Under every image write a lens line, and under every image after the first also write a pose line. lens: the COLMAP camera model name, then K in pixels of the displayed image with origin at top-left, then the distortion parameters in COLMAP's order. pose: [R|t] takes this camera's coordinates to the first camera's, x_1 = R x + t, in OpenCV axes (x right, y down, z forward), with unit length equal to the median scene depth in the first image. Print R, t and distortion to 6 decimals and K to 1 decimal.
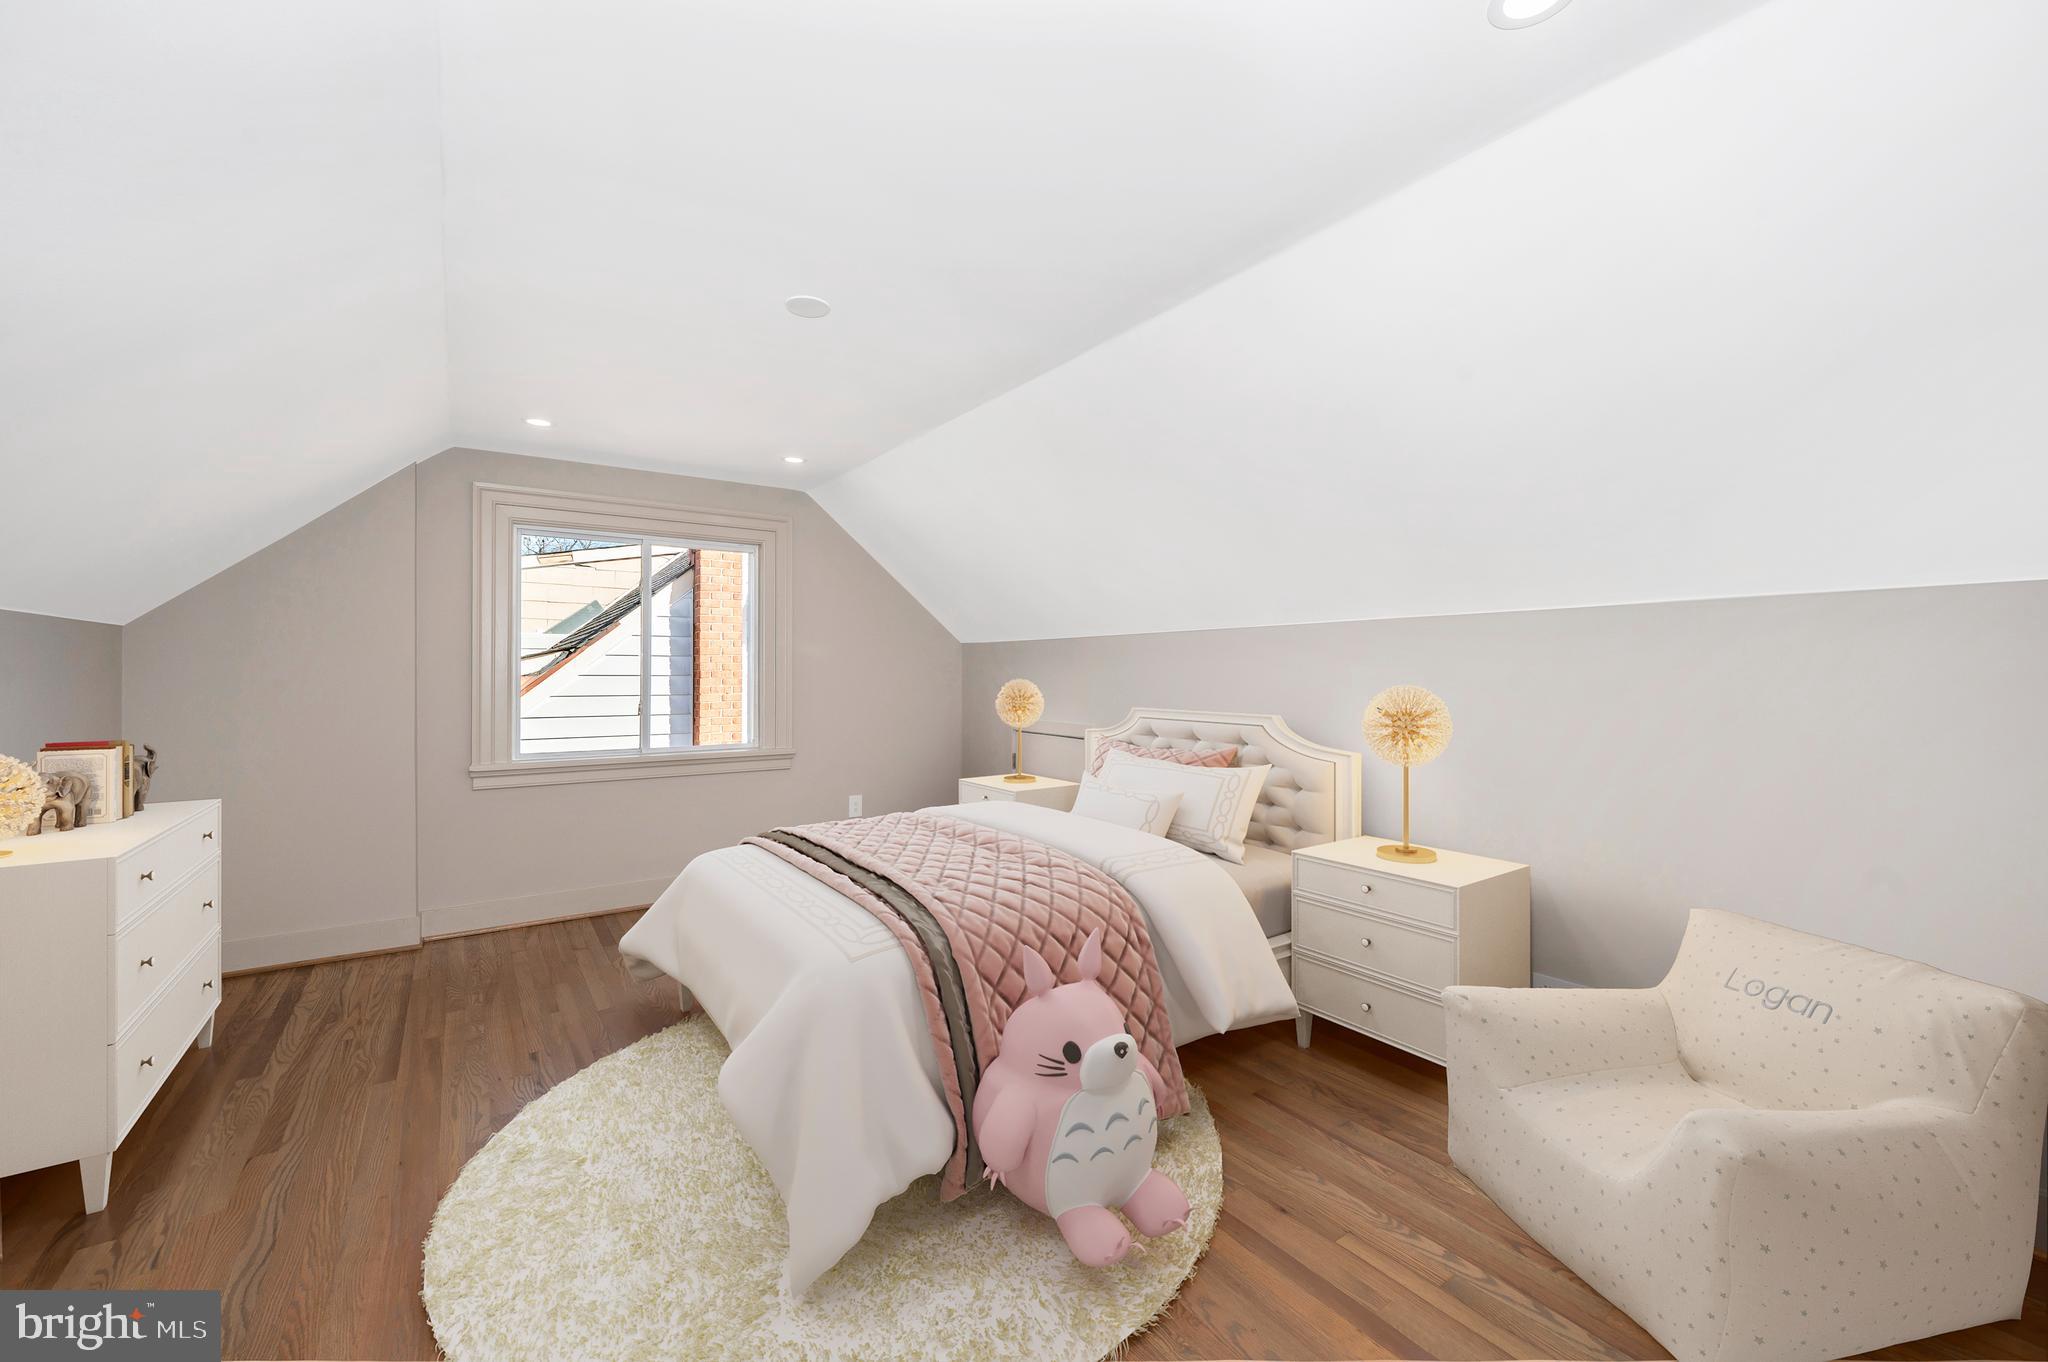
lens RADIAL K [[815.0, 0, 1017.6], [0, 815.0, 679.3], [0, 0, 1]] dist [-0.000459, -0.000083]
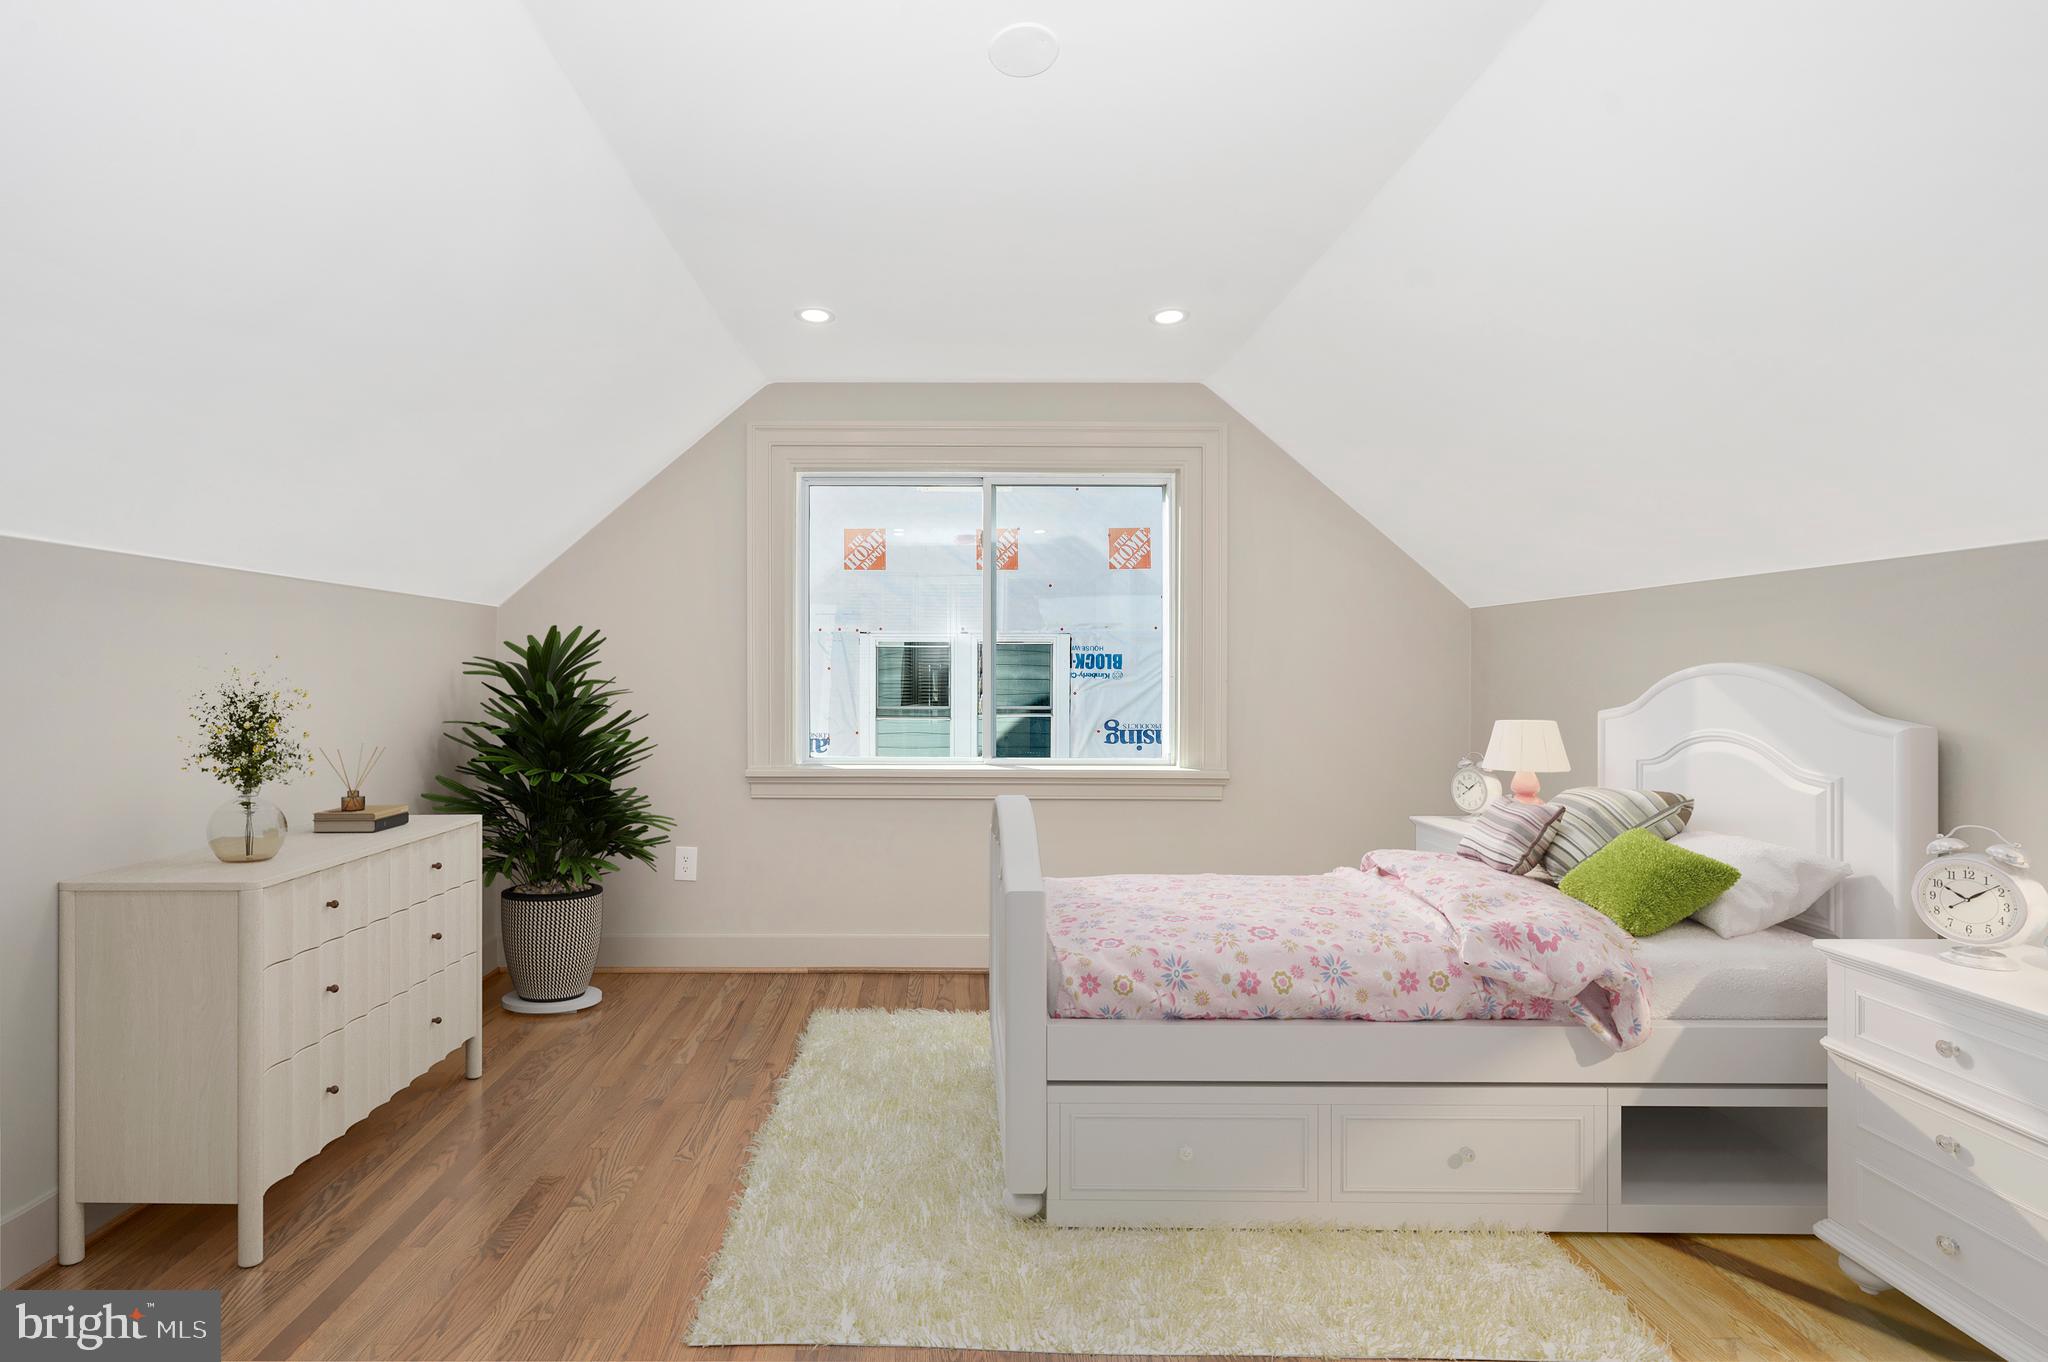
lens RADIAL K [[815.7, 0, 1032.3], [0, 815.7, 695.0], [0, 0, 1]] dist [0.002598, 0.000378]
pose [[0.811241, 0.012245, -0.584584, 0.015397], [-0.014783, 0.999891, 0.000429, 0.030831], [0.584525, 0.008294, 0.811333, 0.520031]]
